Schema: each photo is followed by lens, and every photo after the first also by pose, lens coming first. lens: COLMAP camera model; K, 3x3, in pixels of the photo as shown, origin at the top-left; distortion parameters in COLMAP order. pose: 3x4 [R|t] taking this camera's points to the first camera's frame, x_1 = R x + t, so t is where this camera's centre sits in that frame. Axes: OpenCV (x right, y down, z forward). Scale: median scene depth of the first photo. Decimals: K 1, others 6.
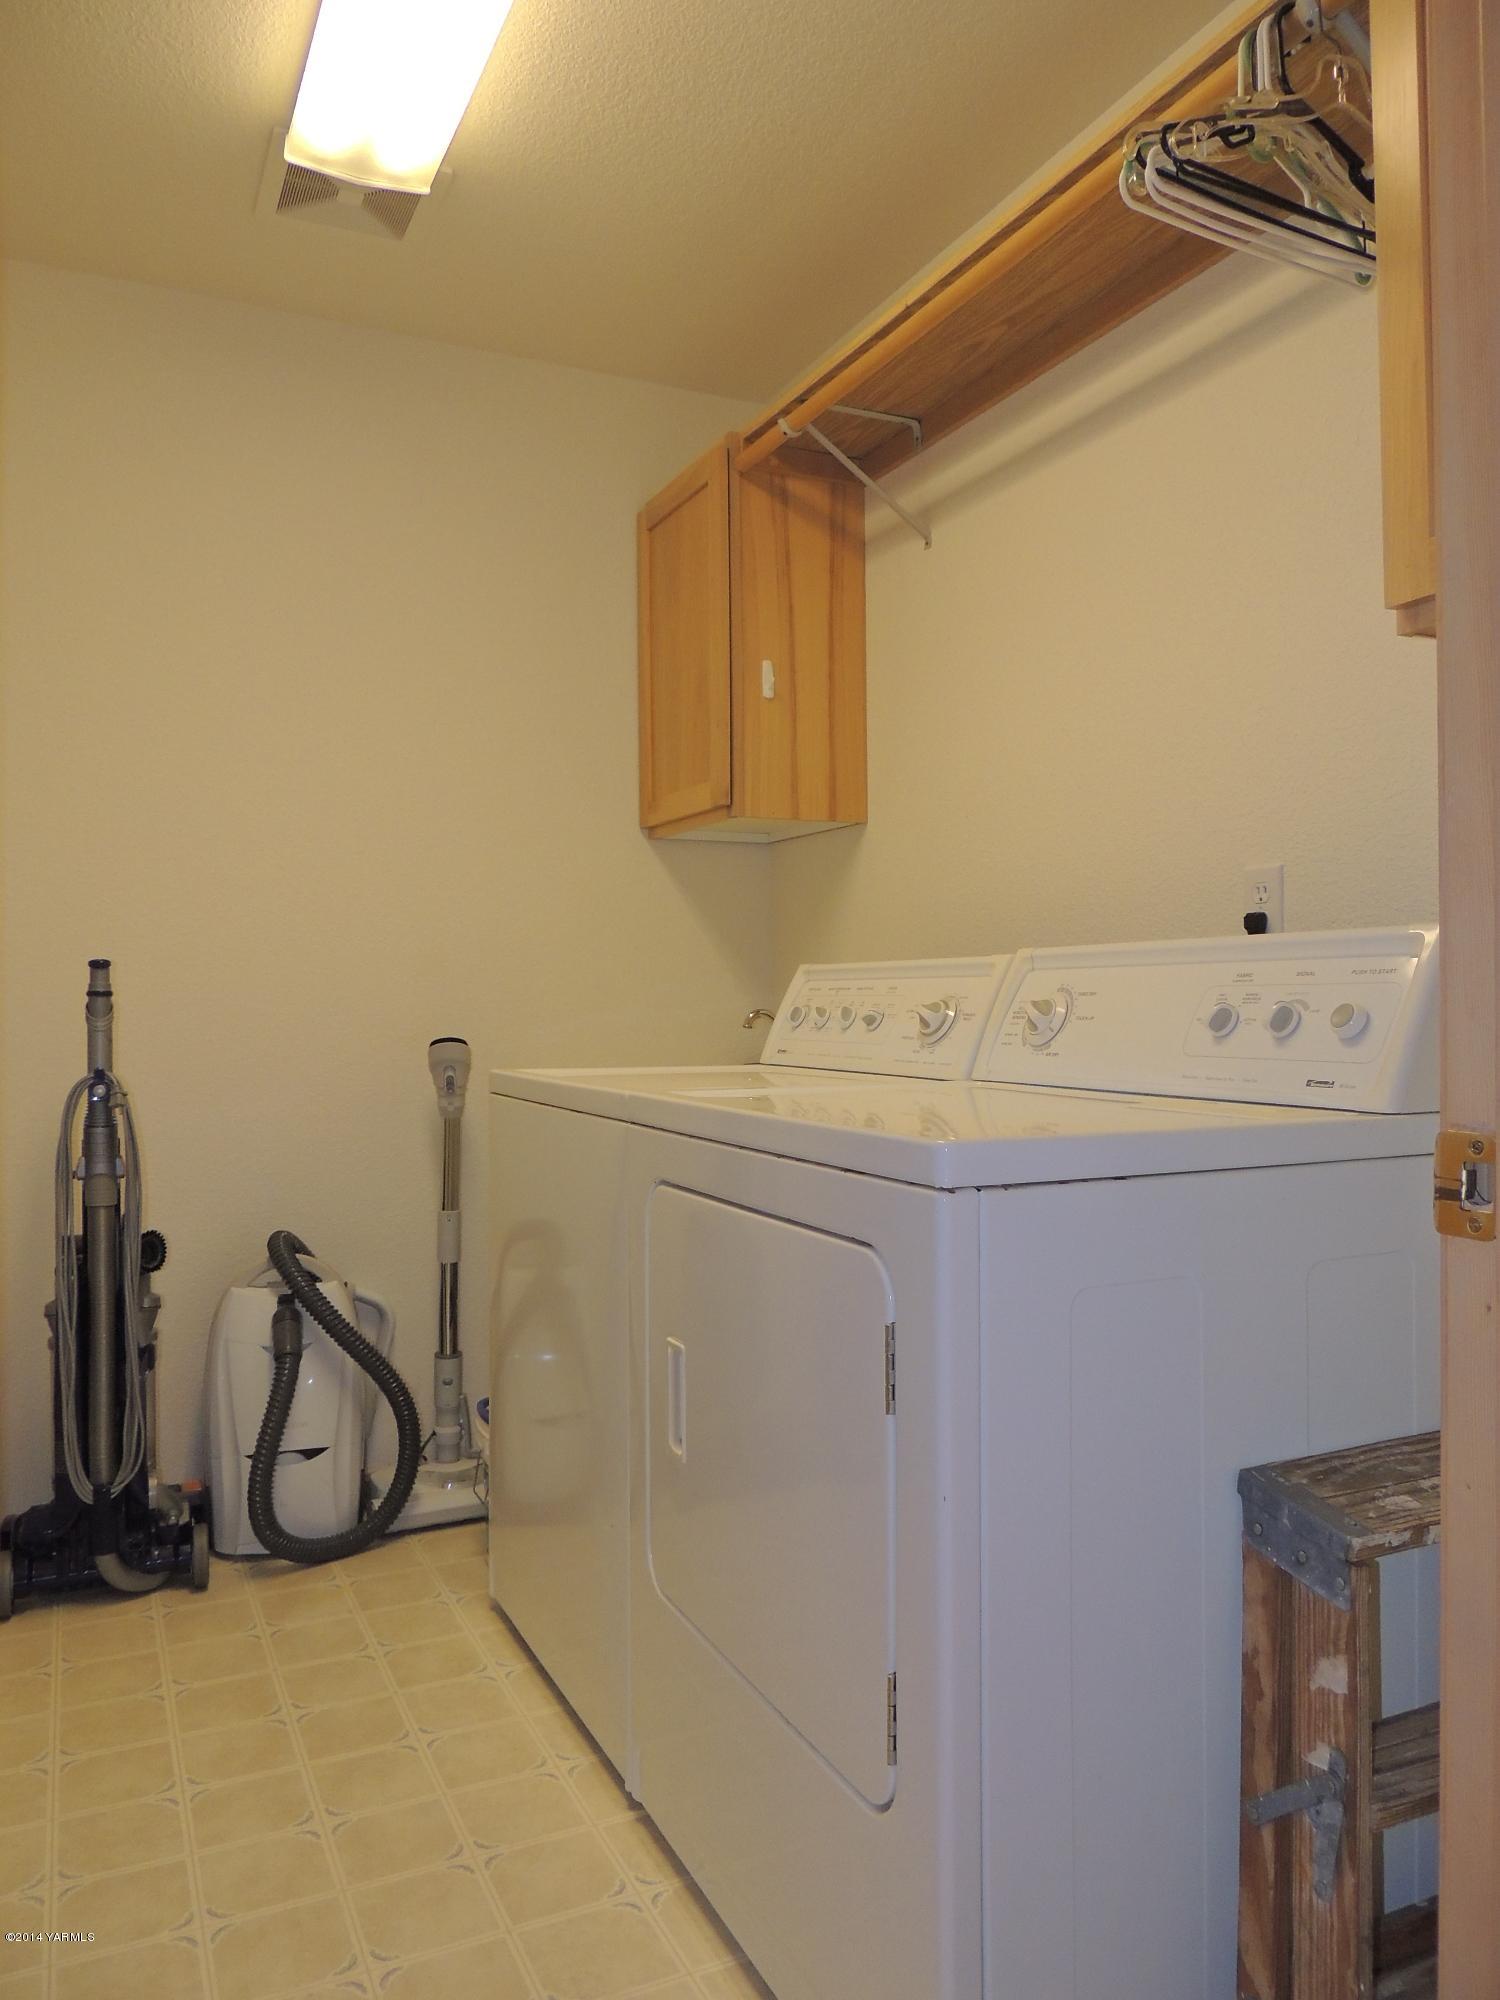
lens RADIAL K [[1432.0, 0, 750.5], [0, 1432.0, 994.0], [0, 0, 1]] dist [-0.019580, 0.005913]
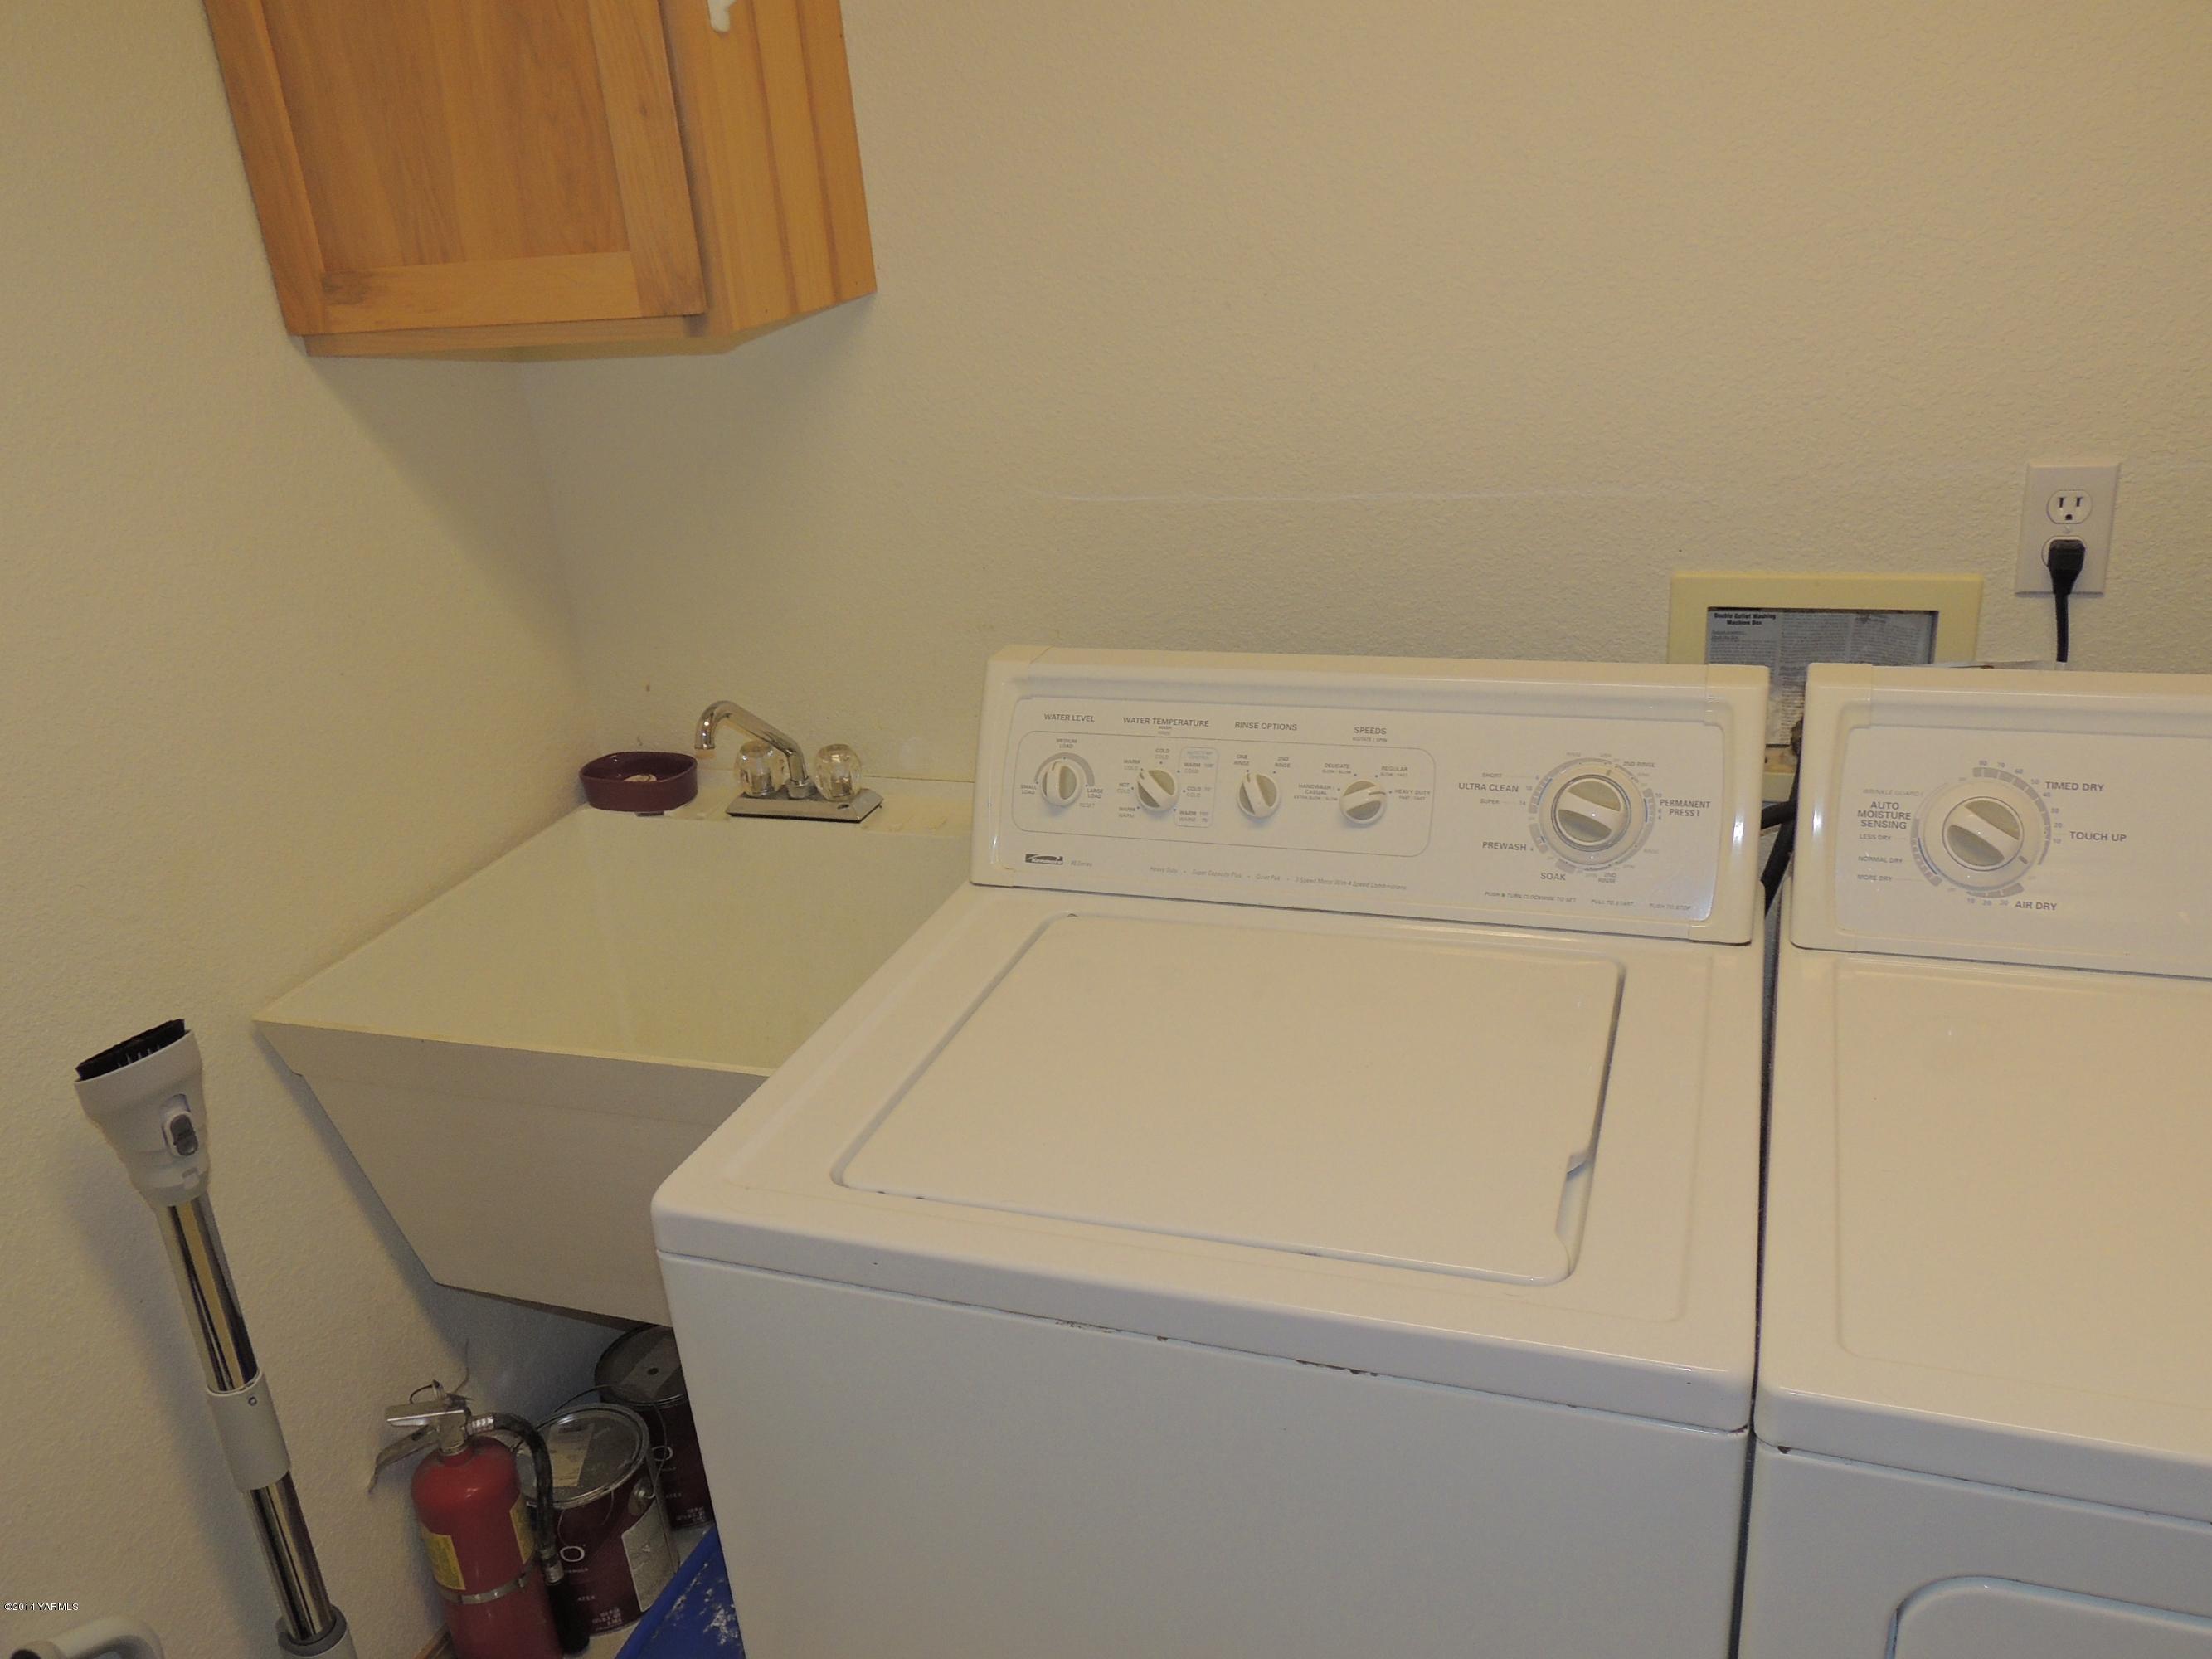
lens RADIAL K [[1749.3, 0, 1107.0], [0, 1749.3, 820.8], [0, 0, 1]] dist [-0.008294, -0.021237]
pose [[0.710851, -0.319427, 0.626624, -0.338071], [0.077300, 0.921007, 0.381800, -0.201676], [-0.699082, -0.222965, 0.679390, 0.582309]]
